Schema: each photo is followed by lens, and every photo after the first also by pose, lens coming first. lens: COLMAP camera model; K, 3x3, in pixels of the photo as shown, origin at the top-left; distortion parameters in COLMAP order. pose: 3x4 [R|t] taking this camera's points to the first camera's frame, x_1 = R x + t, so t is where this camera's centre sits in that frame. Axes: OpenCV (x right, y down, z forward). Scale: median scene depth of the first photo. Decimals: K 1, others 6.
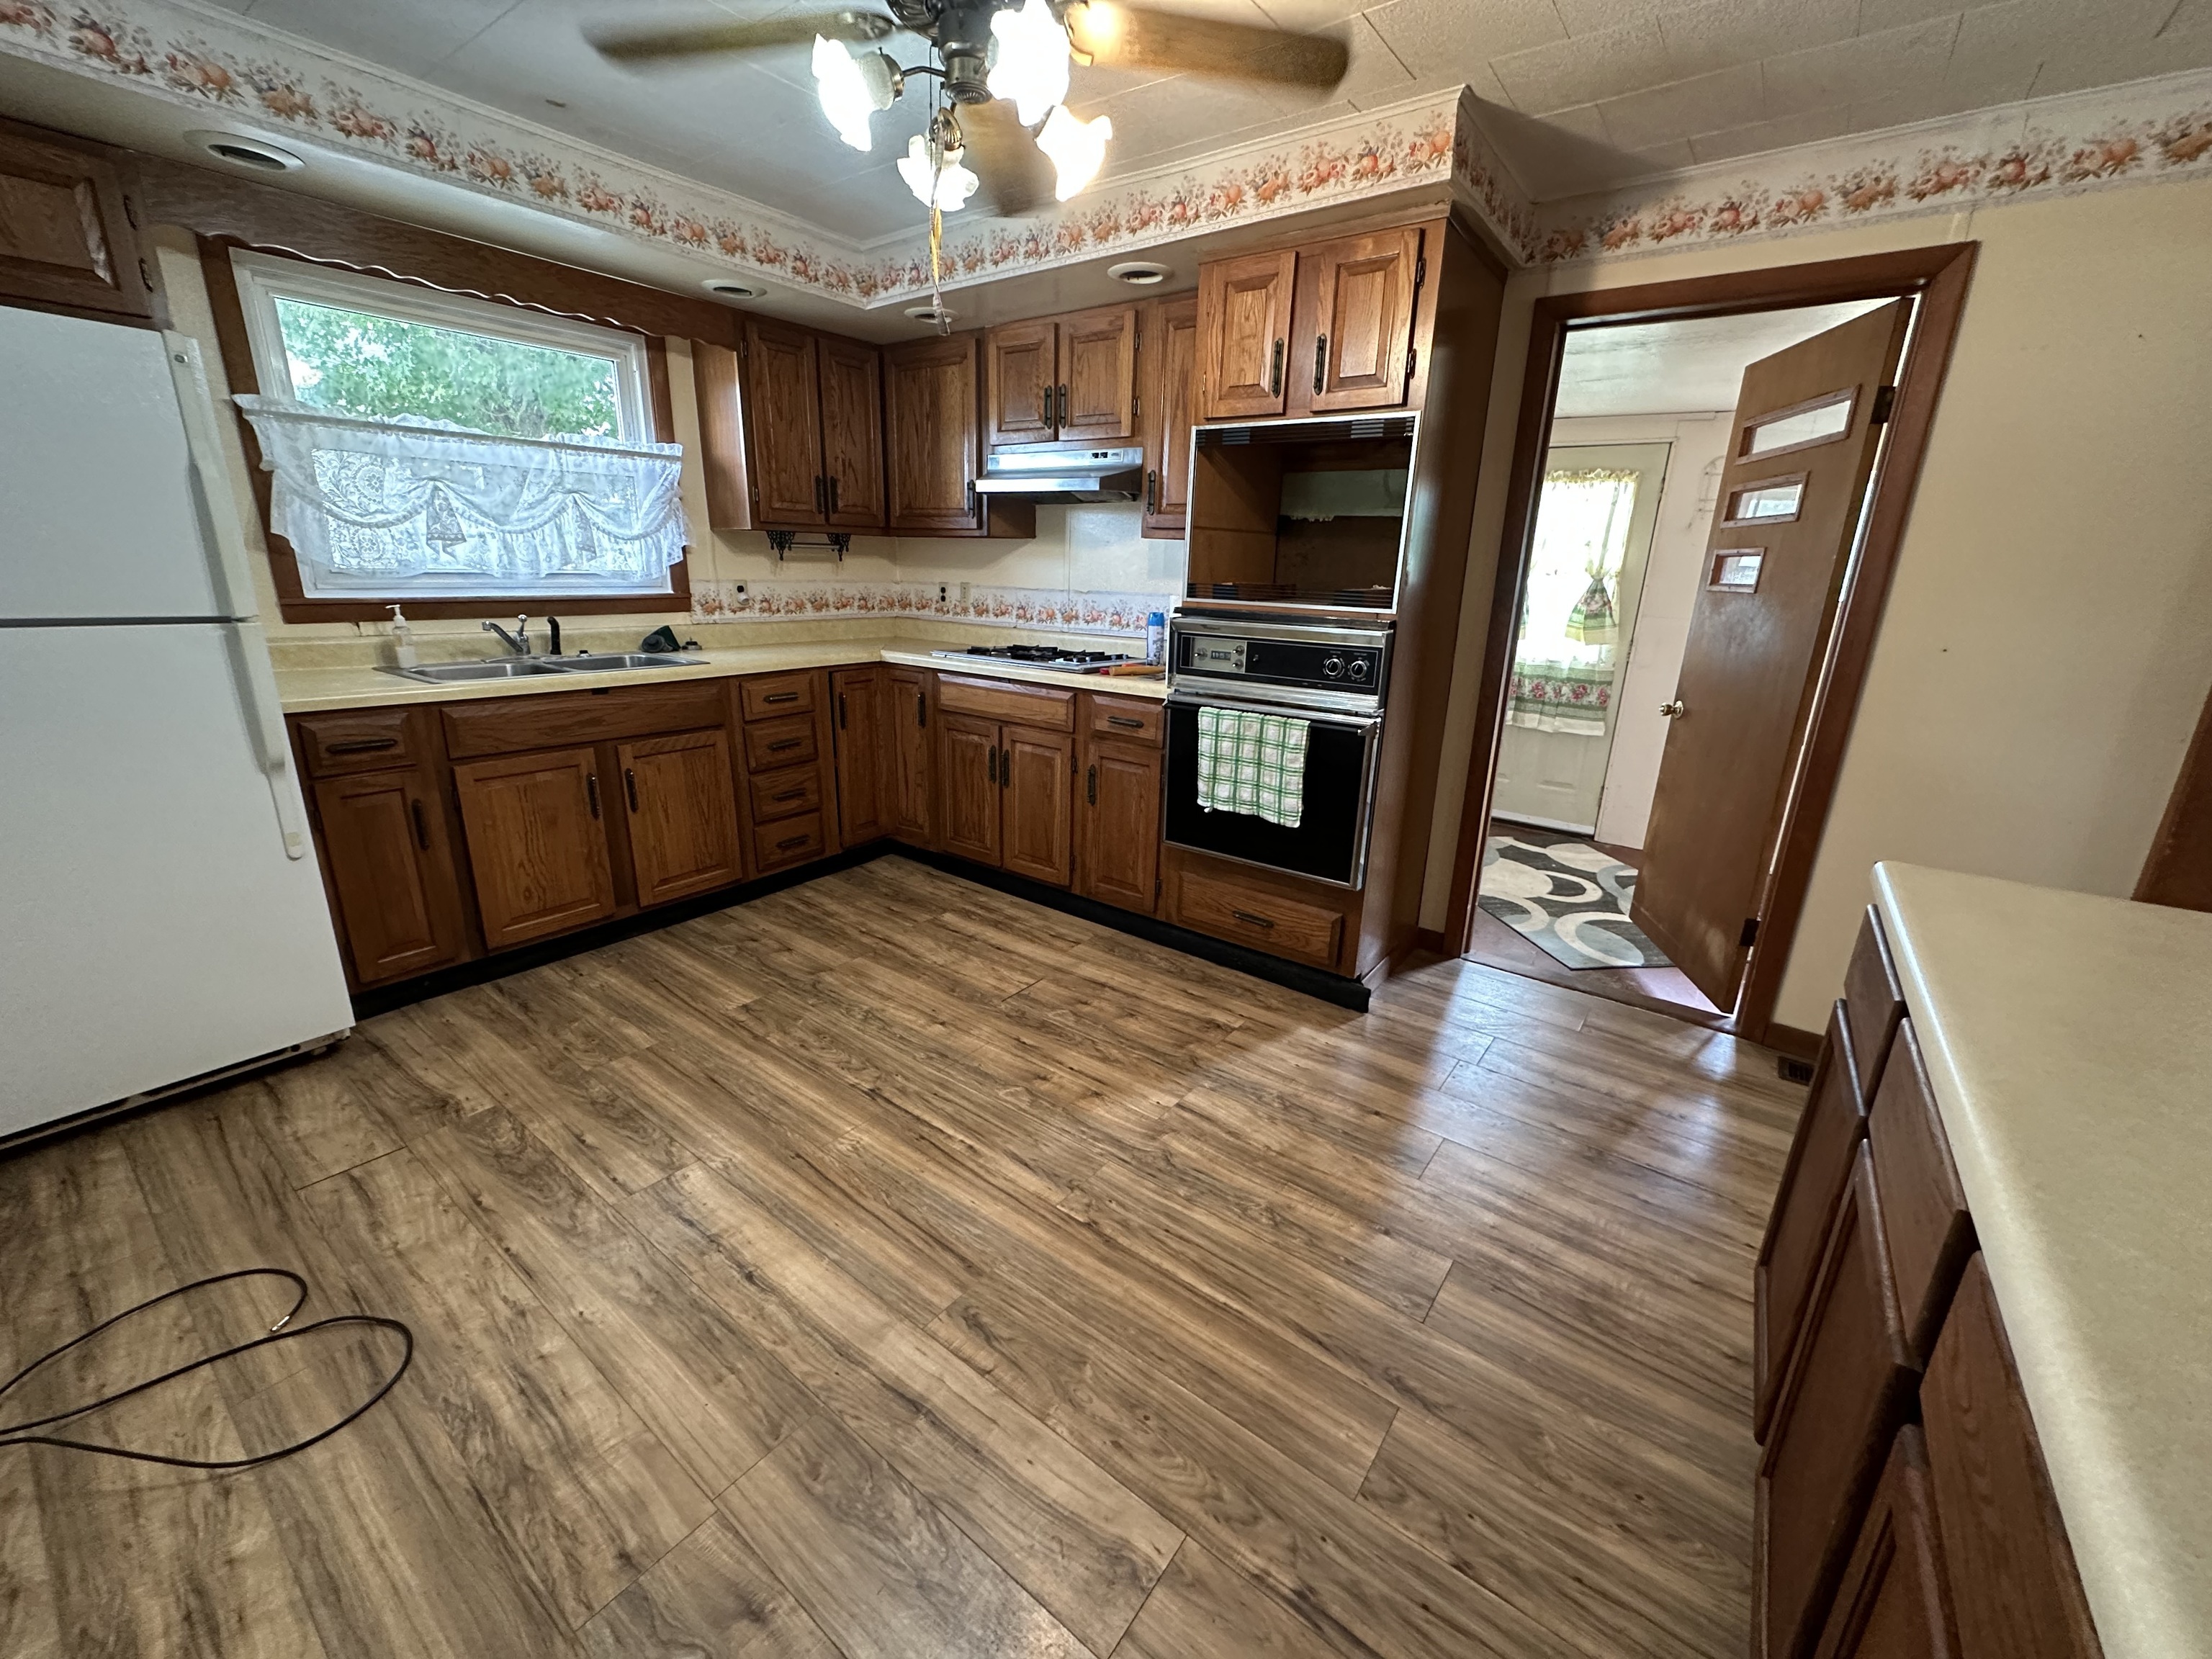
lens RADIAL K [[882.7, 0, 1106.7], [0, 882.7, 825.8], [0, 0, 1]] dist [-0.001907, 0.000224]
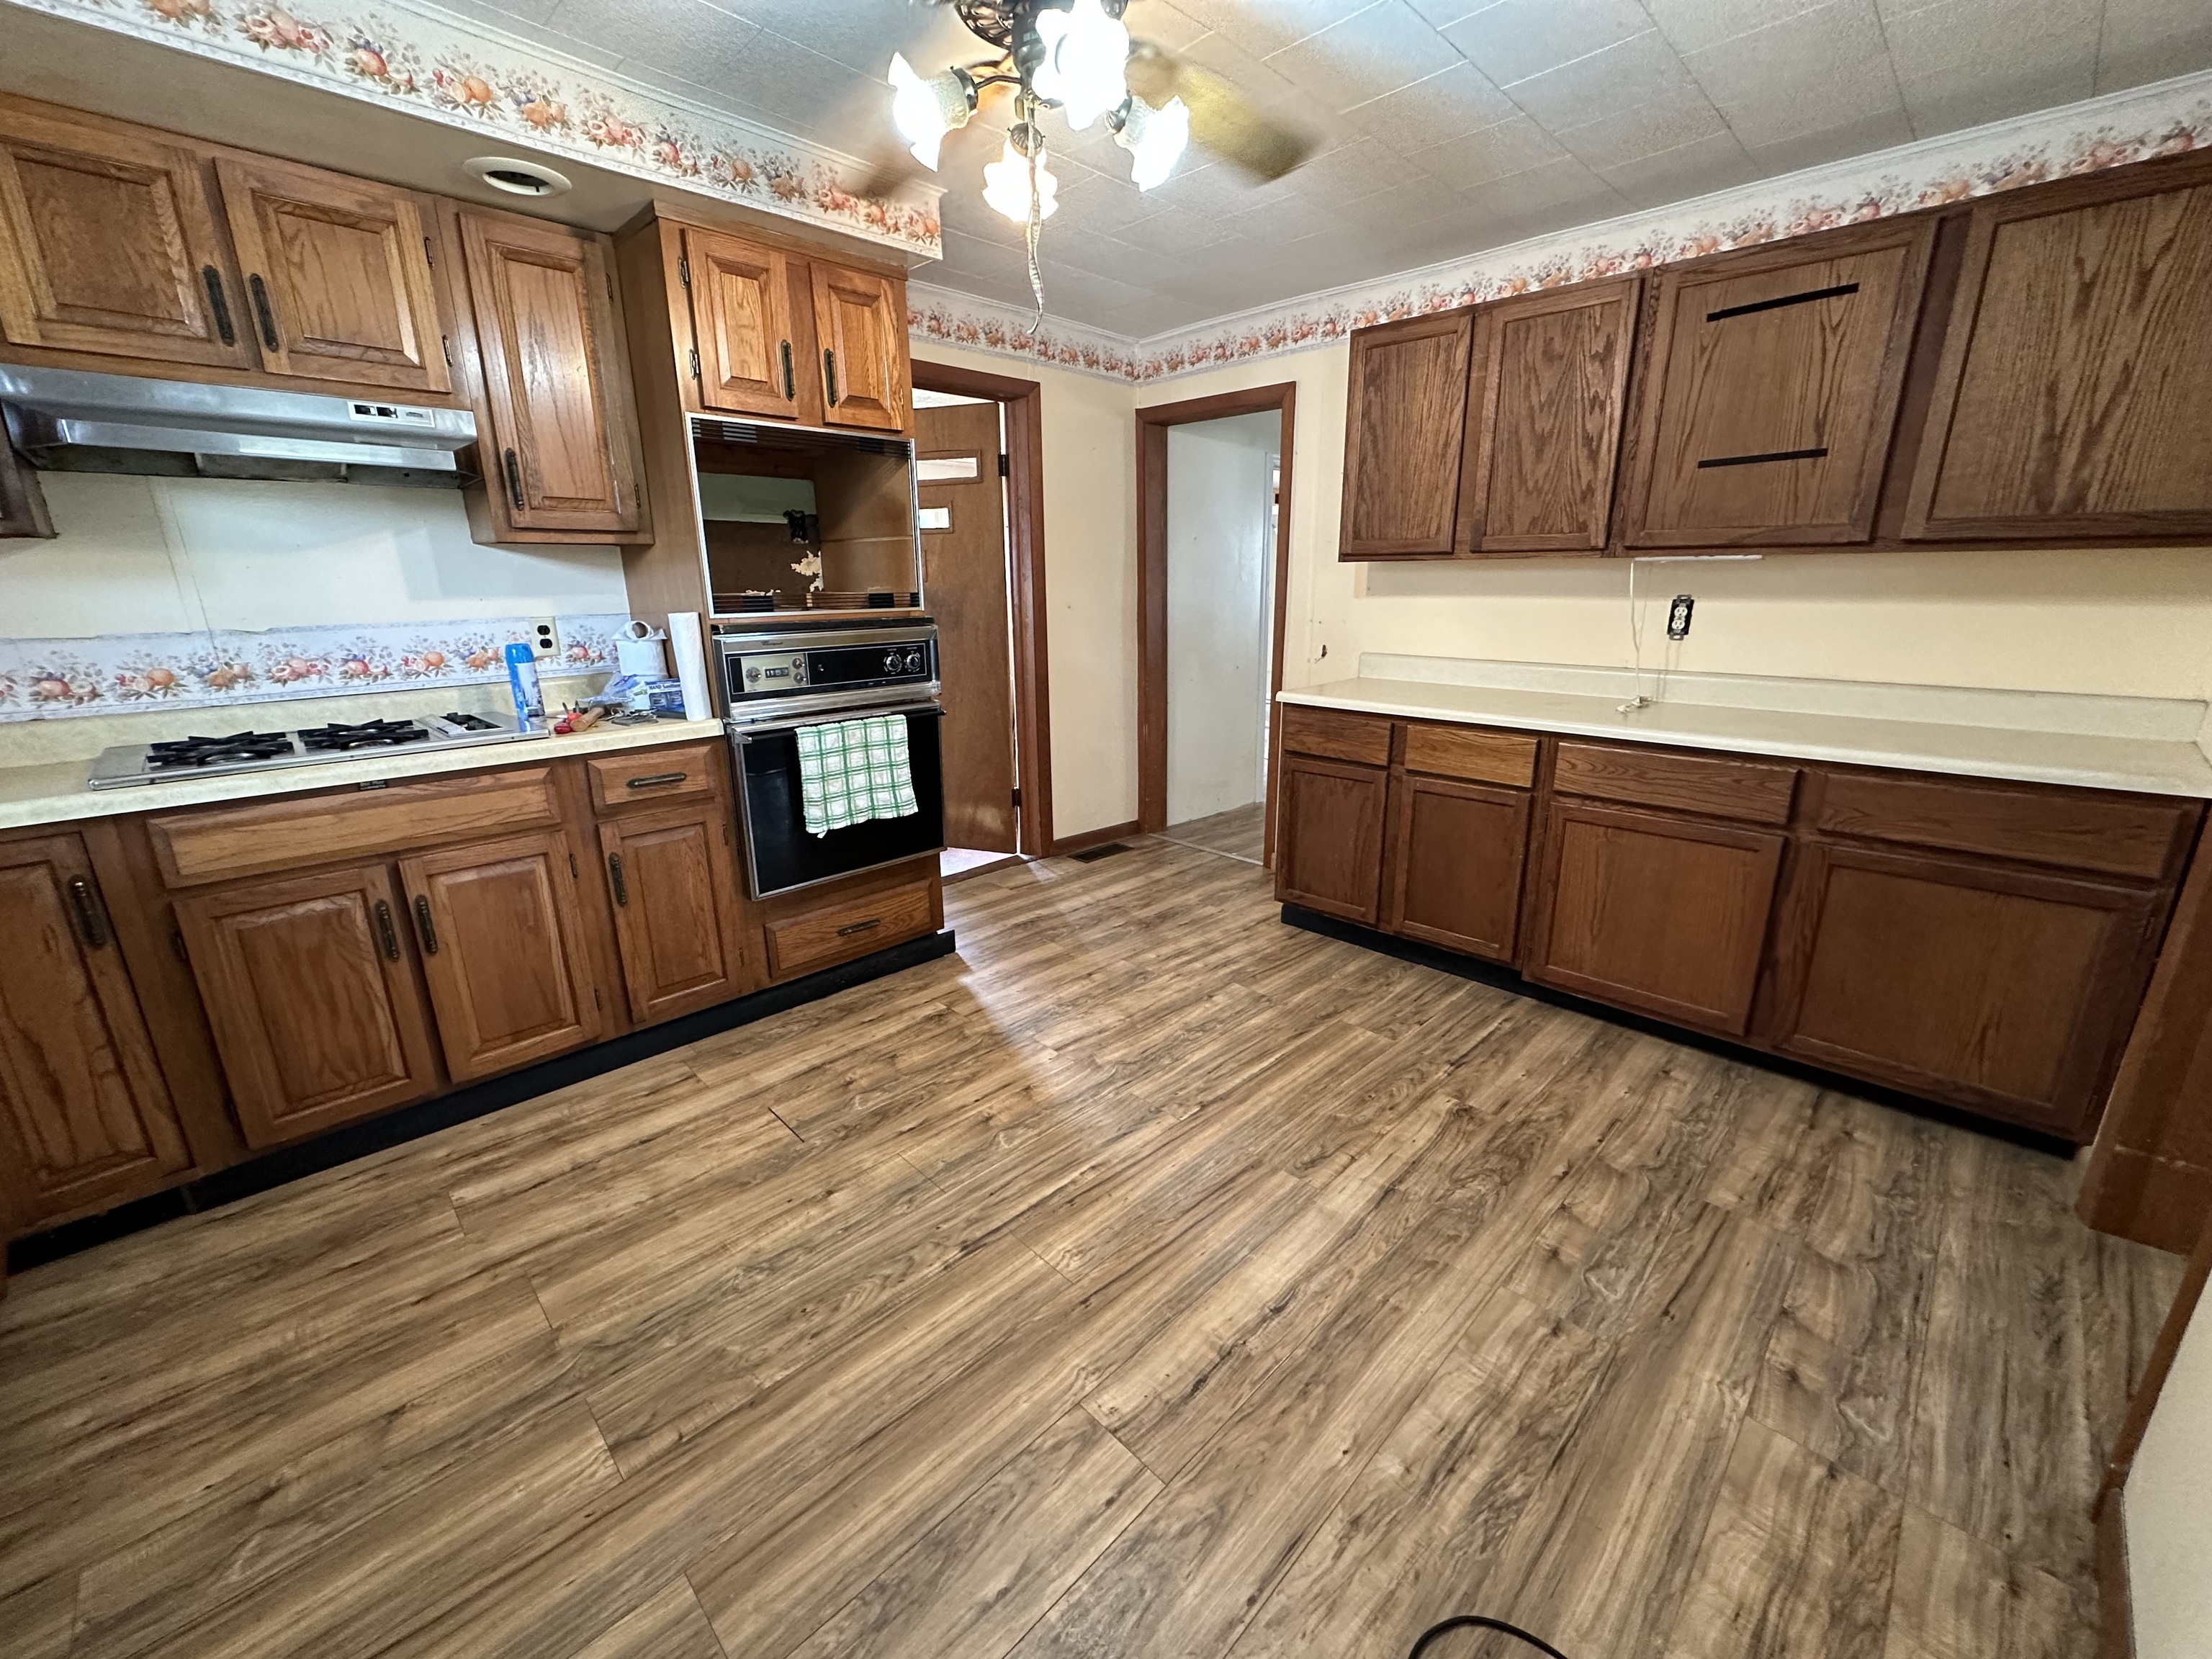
lens RADIAL K [[882.7, 0, 1106.7], [0, 882.7, 825.8], [0, 0, 1]] dist [-0.001907, 0.000224]
pose [[0.143536, -0.300644, 0.942873, -0.777723], [0.294936, 0.922441, 0.249230, -0.184428], [-0.944674, 0.242314, 0.221075, 0.543613]]
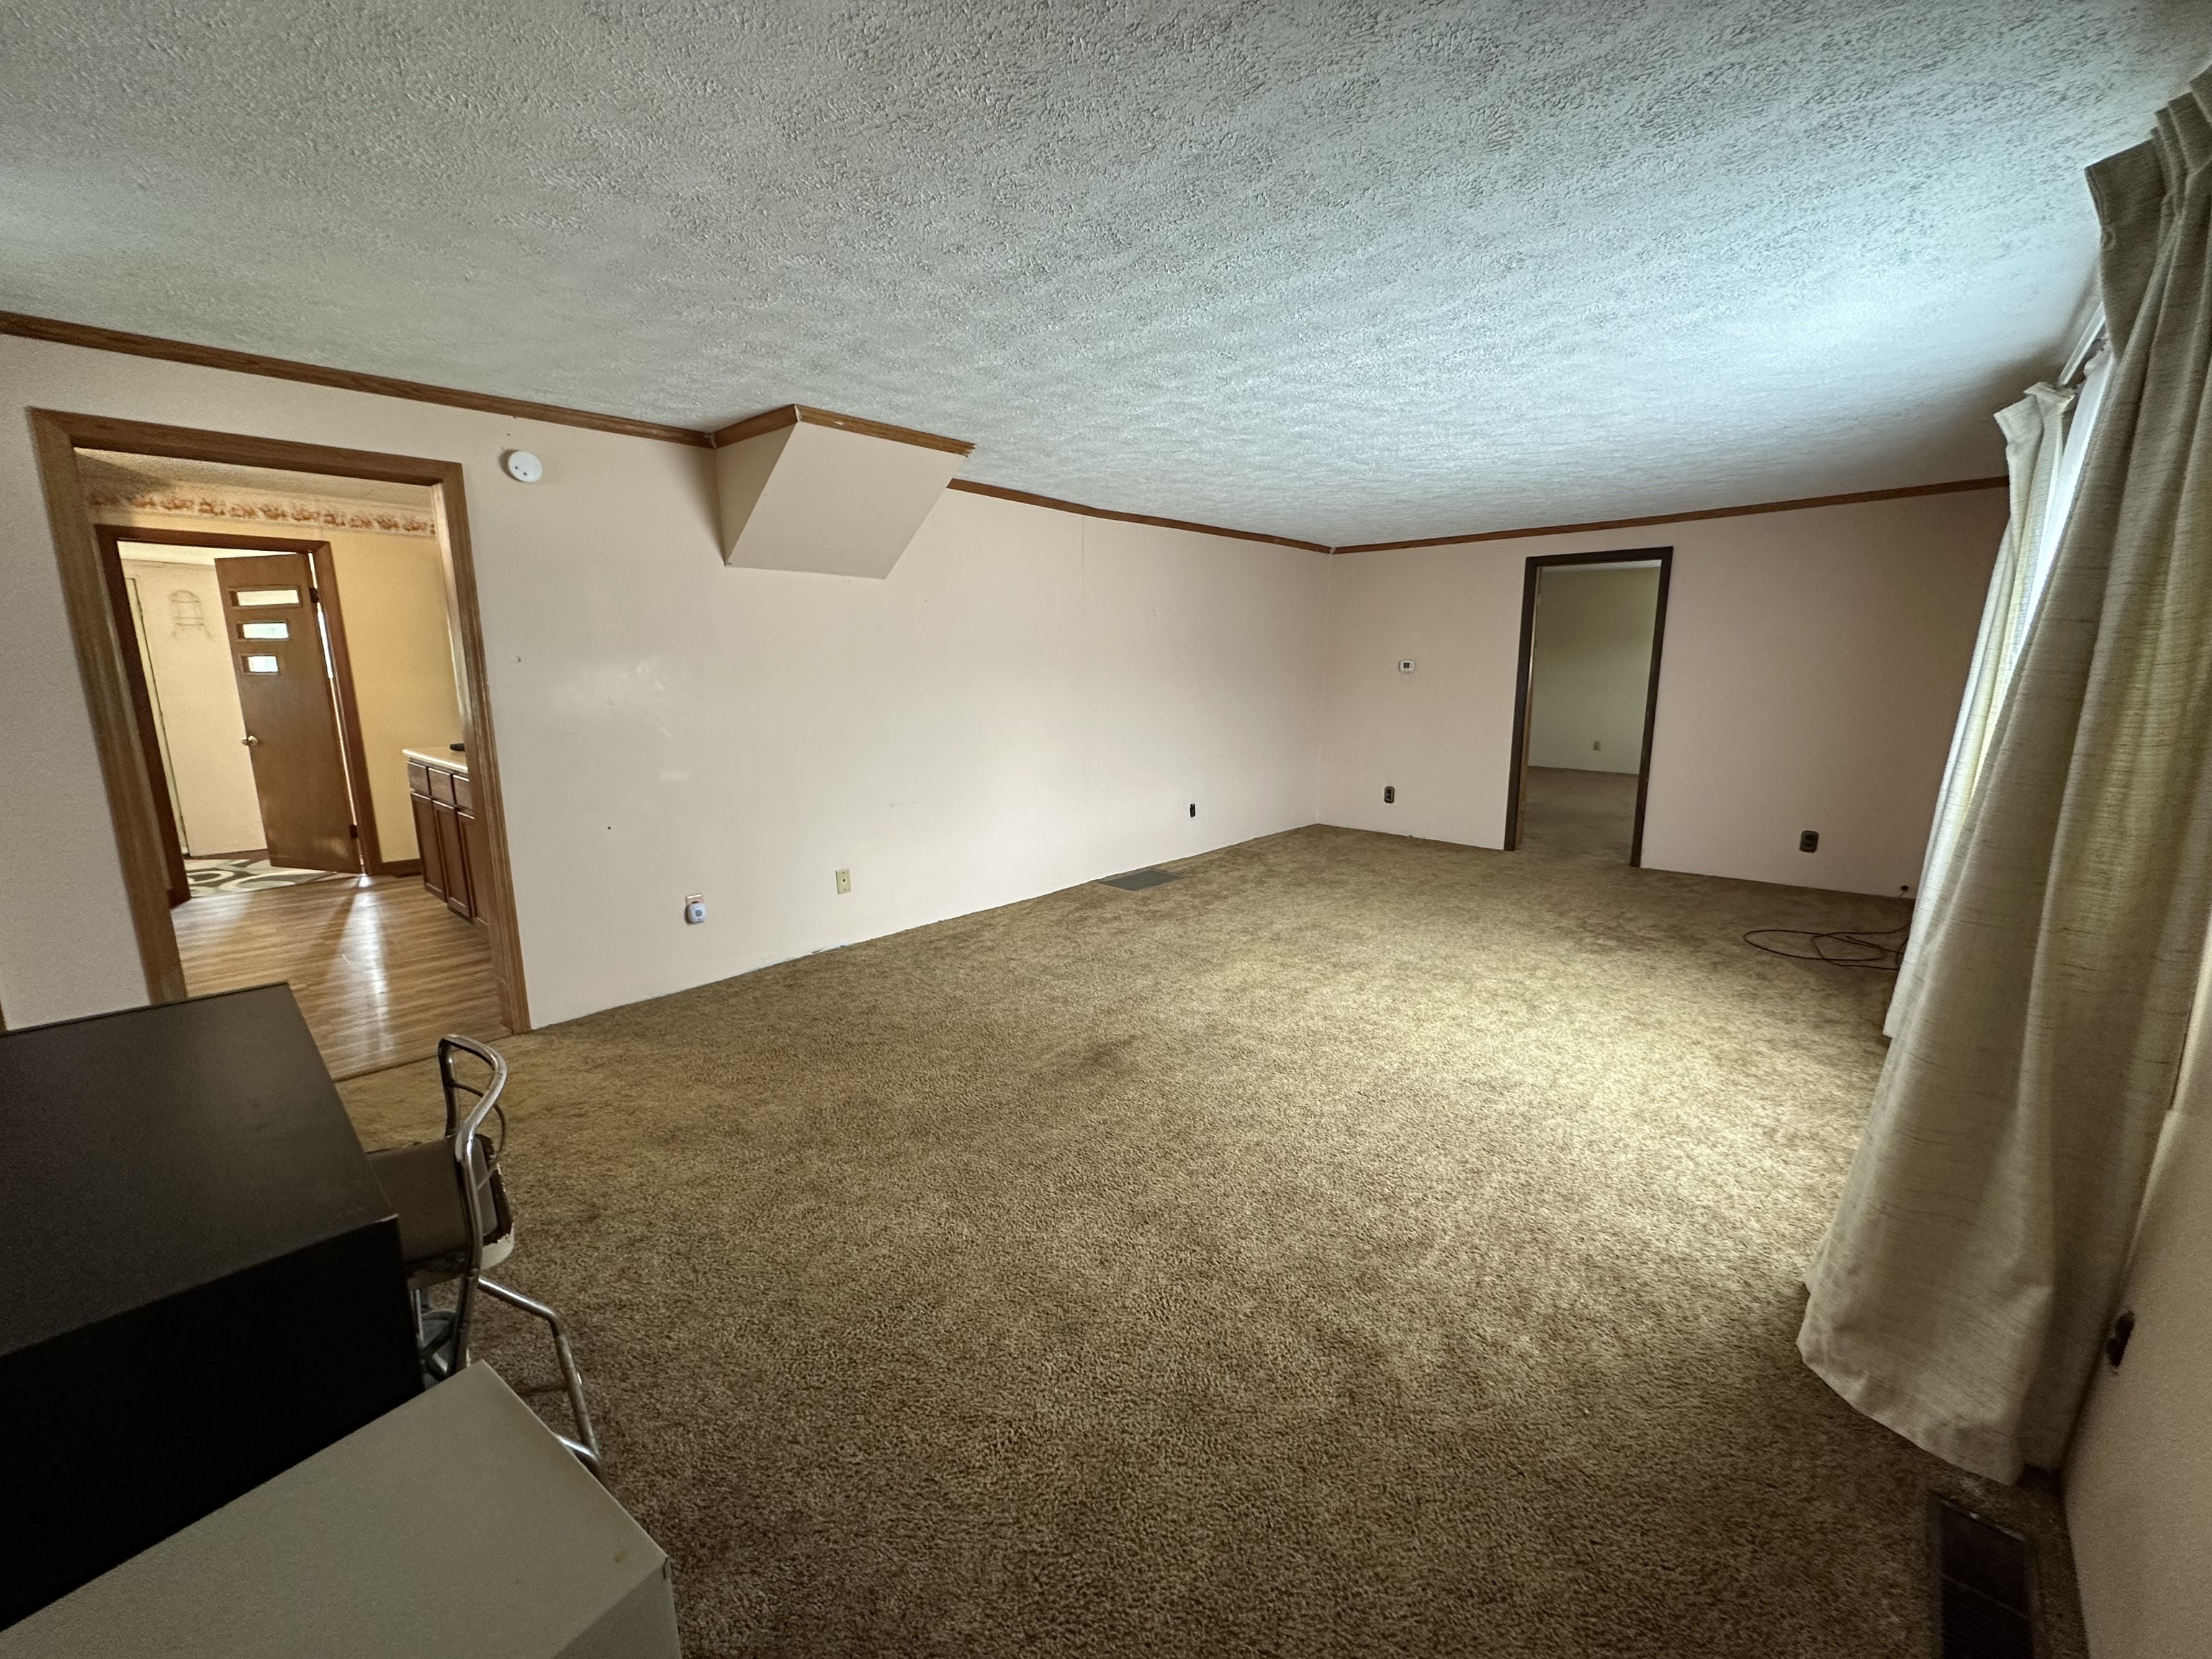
lens RADIAL K [[882.7, 0, 1106.7], [0, 882.7, 825.8], [0, 0, 1]] dist [-0.001907, 0.000224]
pose [[0.093801, -0.211827, 0.972795, -1.221846], [0.293073, 0.939684, 0.176357, 0.281737], [-0.951477, 0.268558, 0.150225, -1.098902]]
